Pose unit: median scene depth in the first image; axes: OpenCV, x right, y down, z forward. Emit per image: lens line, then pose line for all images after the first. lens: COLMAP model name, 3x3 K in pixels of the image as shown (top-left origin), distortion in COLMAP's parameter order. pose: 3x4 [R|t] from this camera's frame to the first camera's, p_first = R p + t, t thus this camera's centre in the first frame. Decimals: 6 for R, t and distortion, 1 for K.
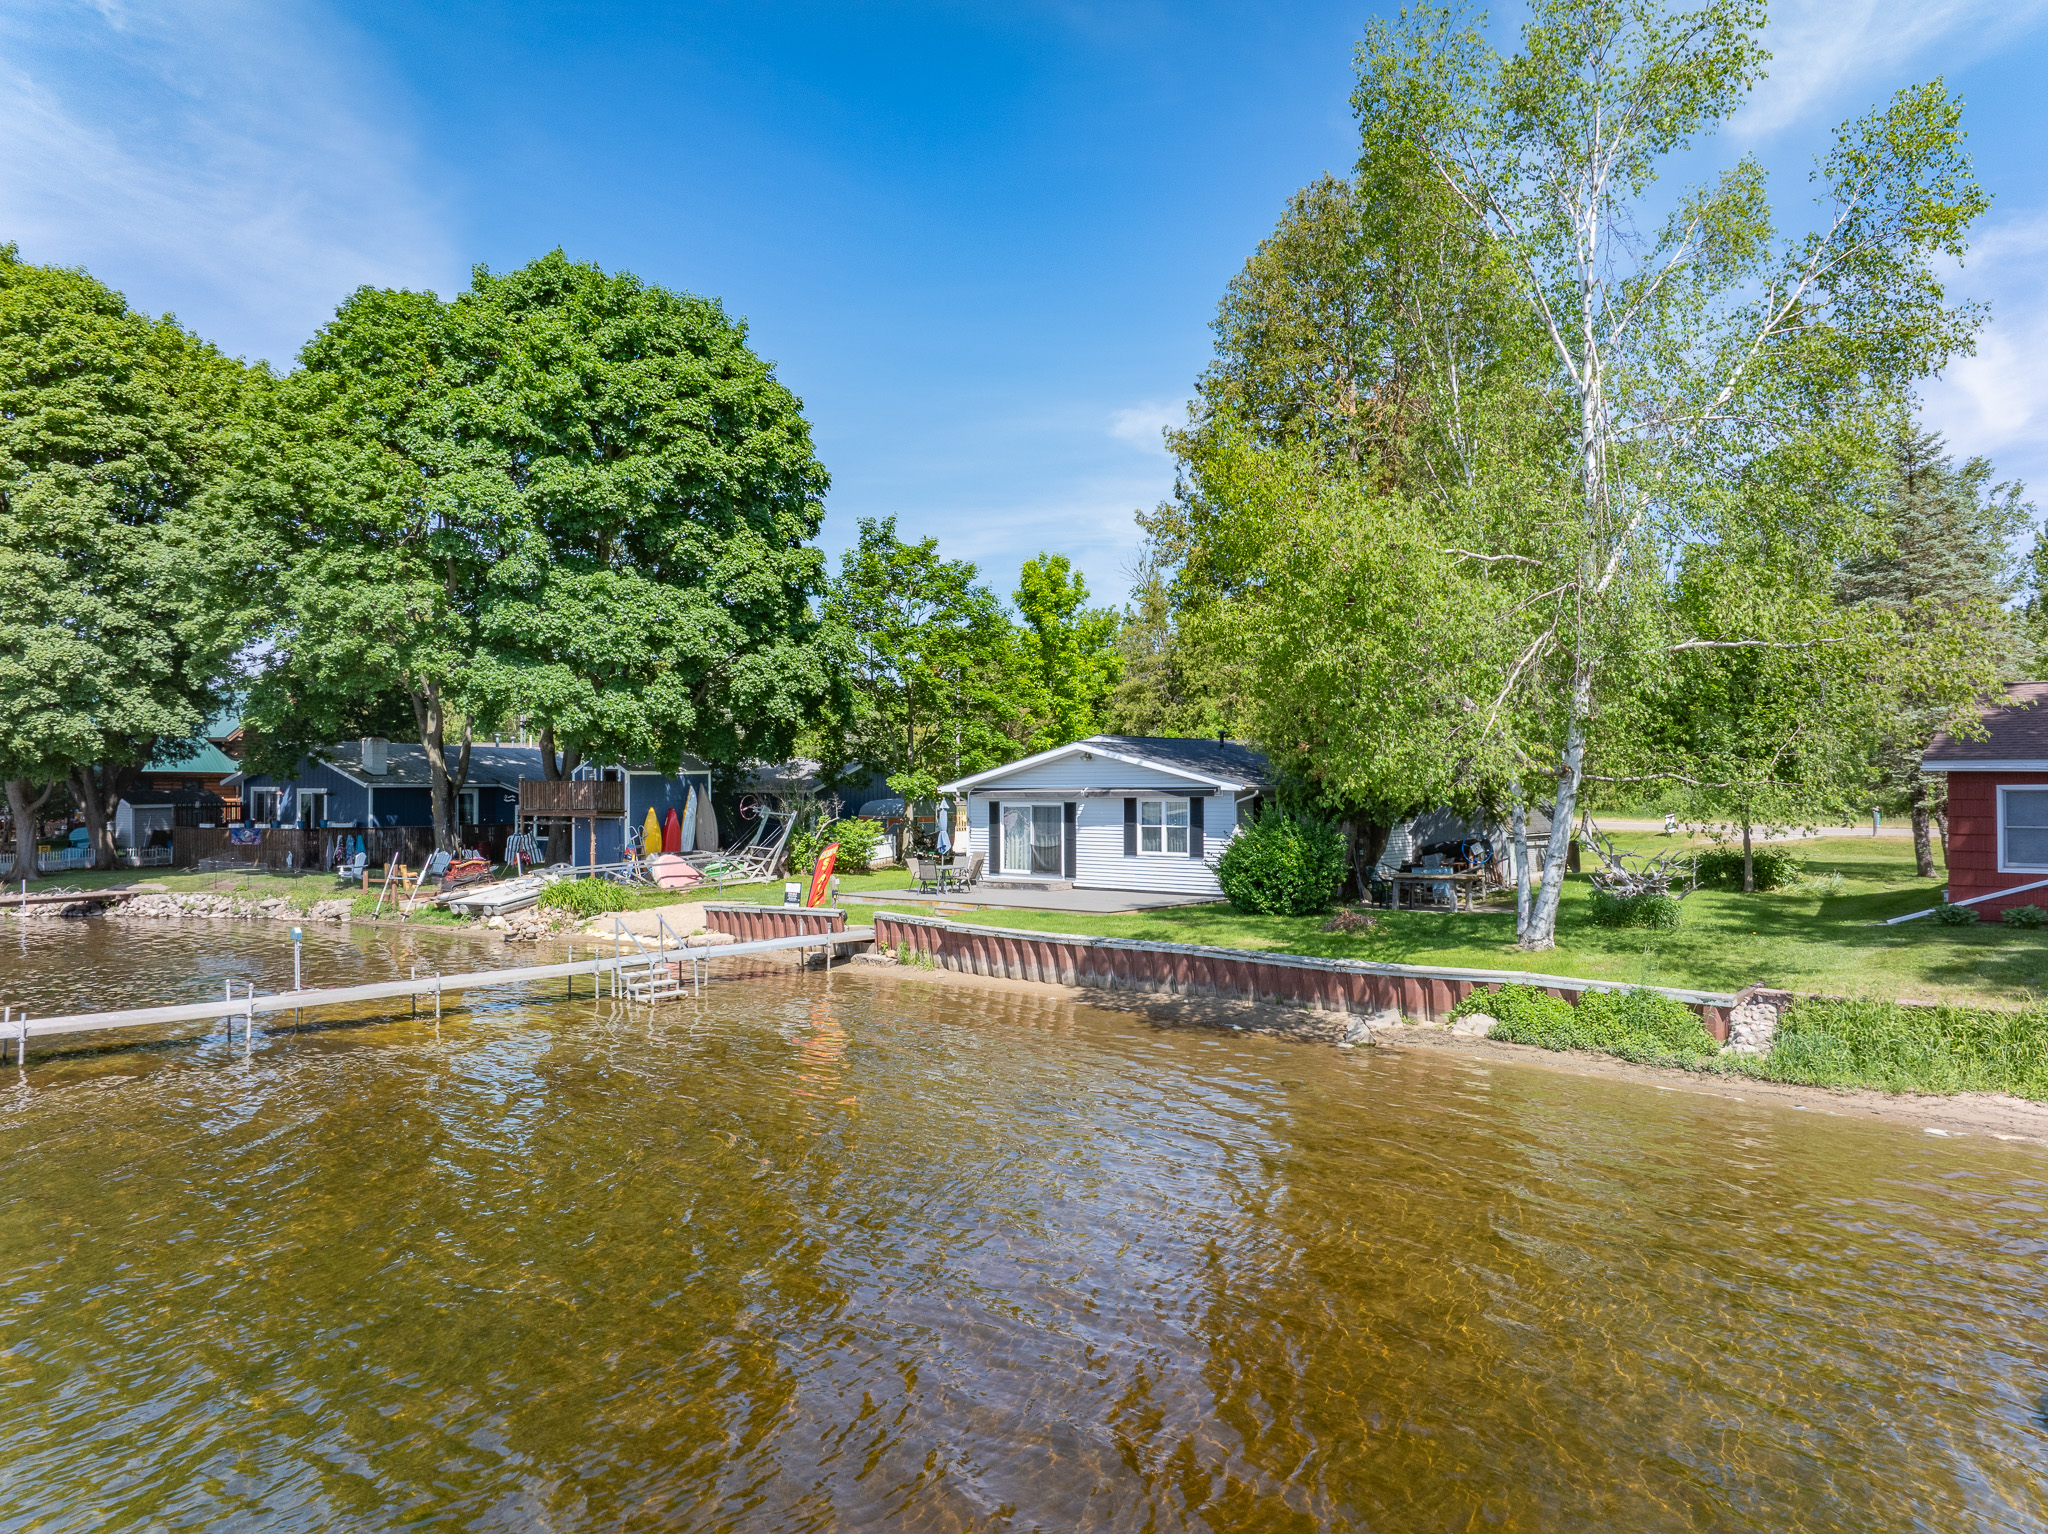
lens RADIAL K [[1441.4, 0, 1024.0], [0, 1441.4, 767.0], [0, 0, 1]] dist [-0.029092, 0.001425]
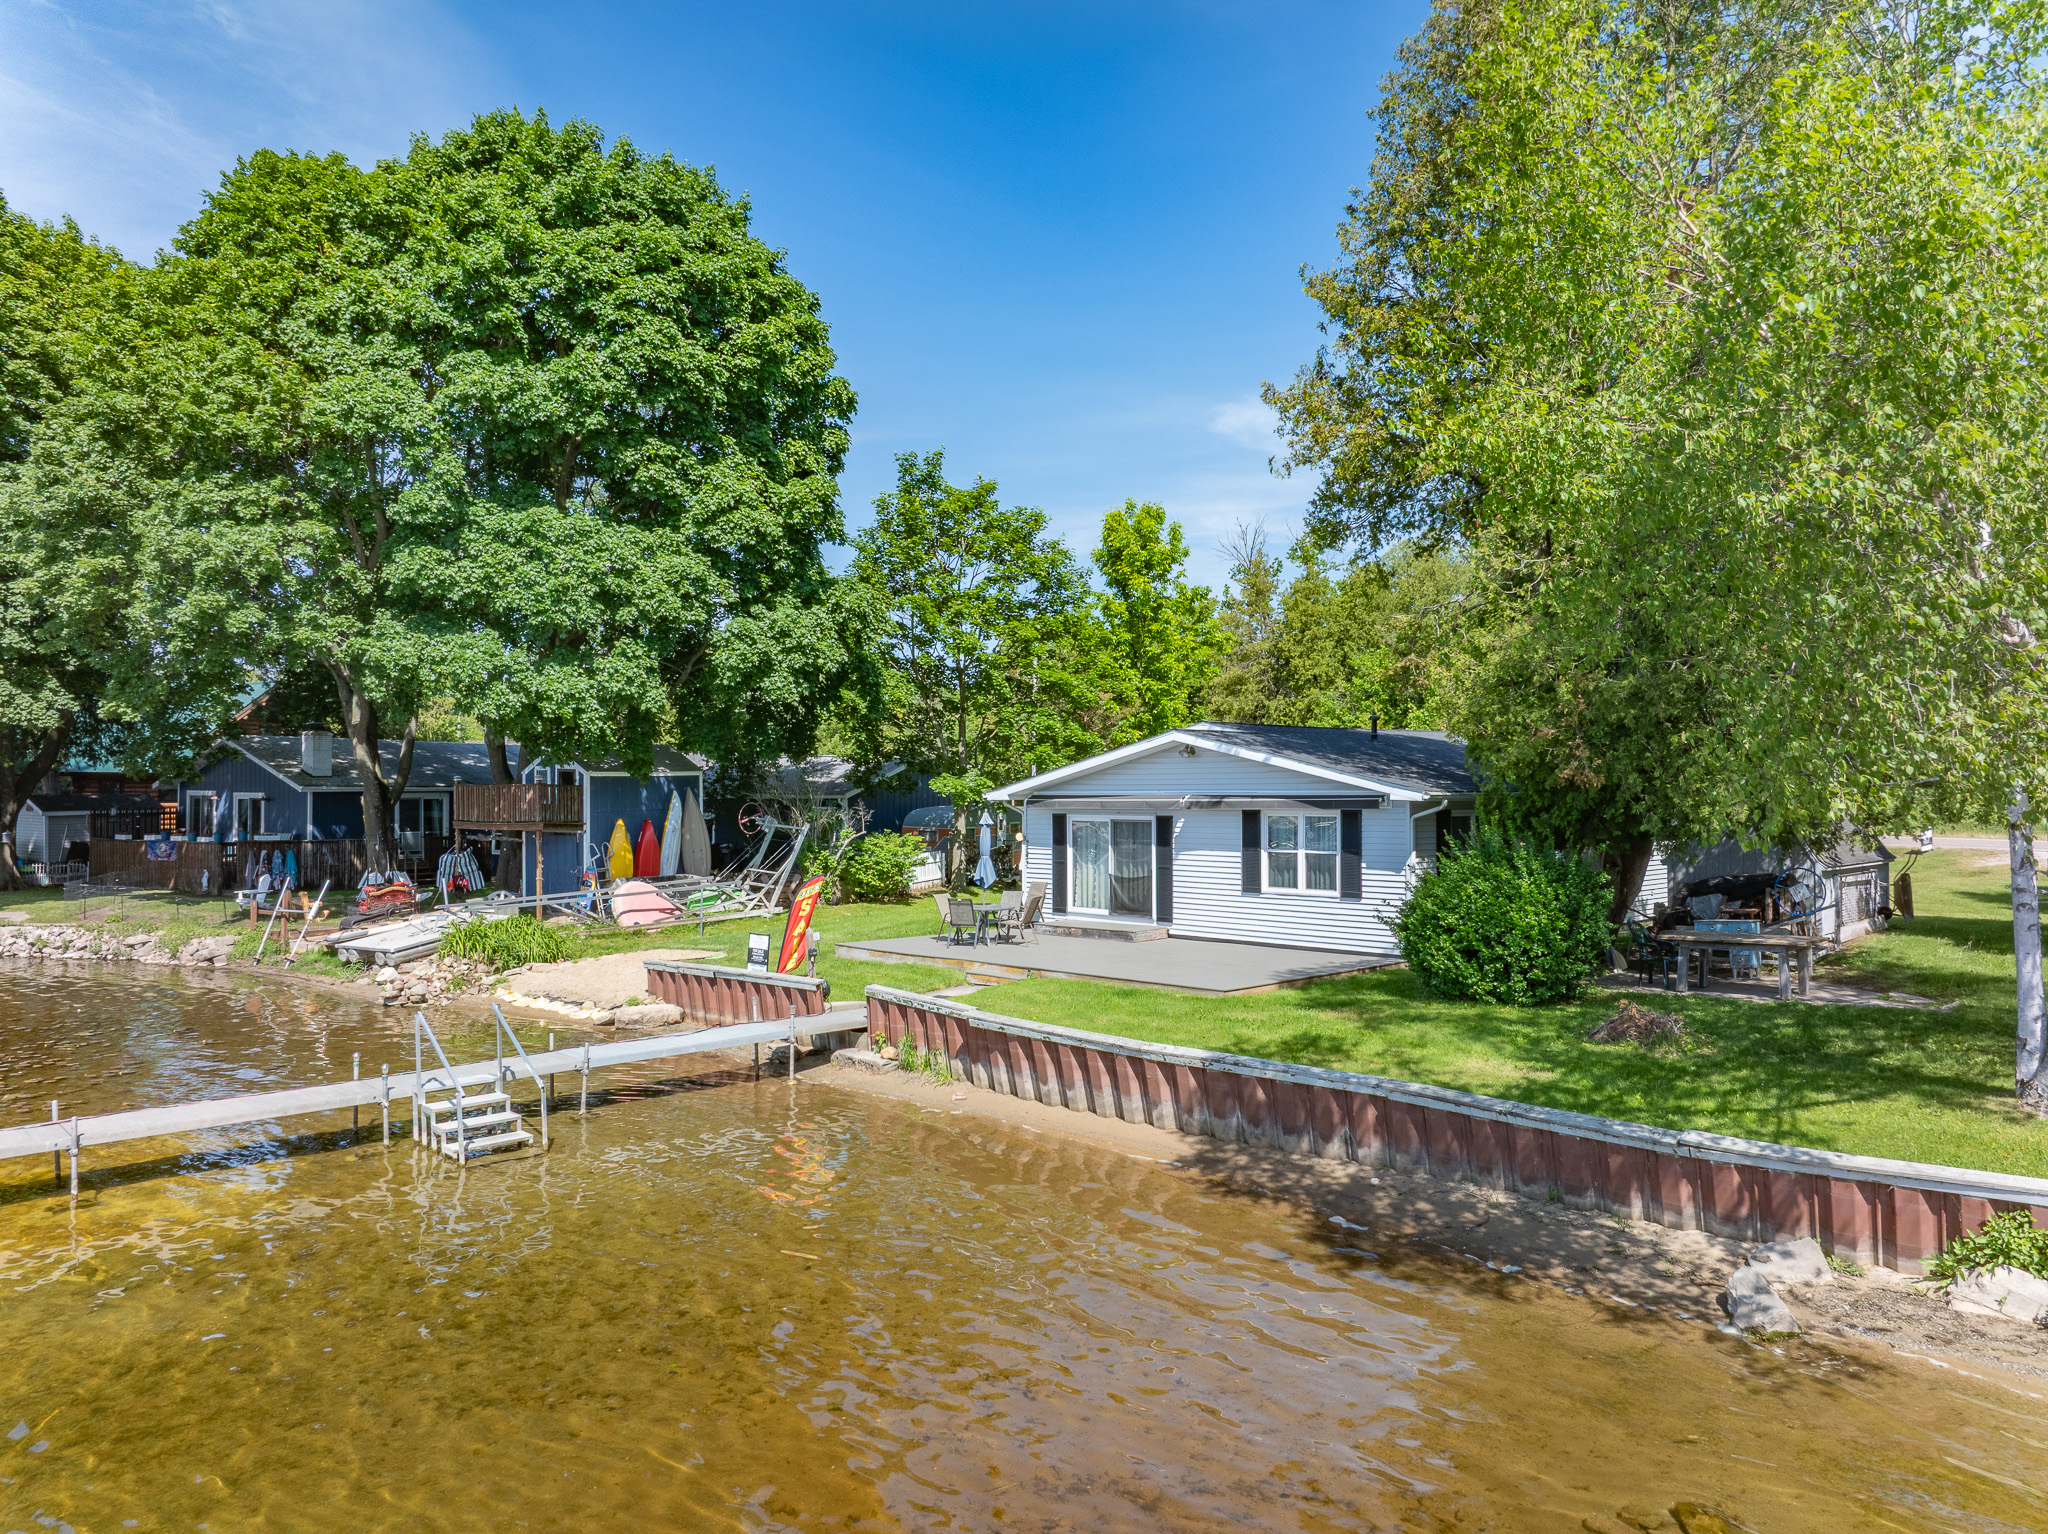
lens RADIAL K [[1441.4, 0, 1024.0], [0, 1441.4, 767.0], [0, 0, 1]] dist [-0.029092, 0.001425]
pose [[0.998028, 0.000204, -0.062768, 0.006861], [-0.000269, 0.999999, -0.001036, 0.001128], [0.062767, 0.001051, 0.998028, 0.265410]]
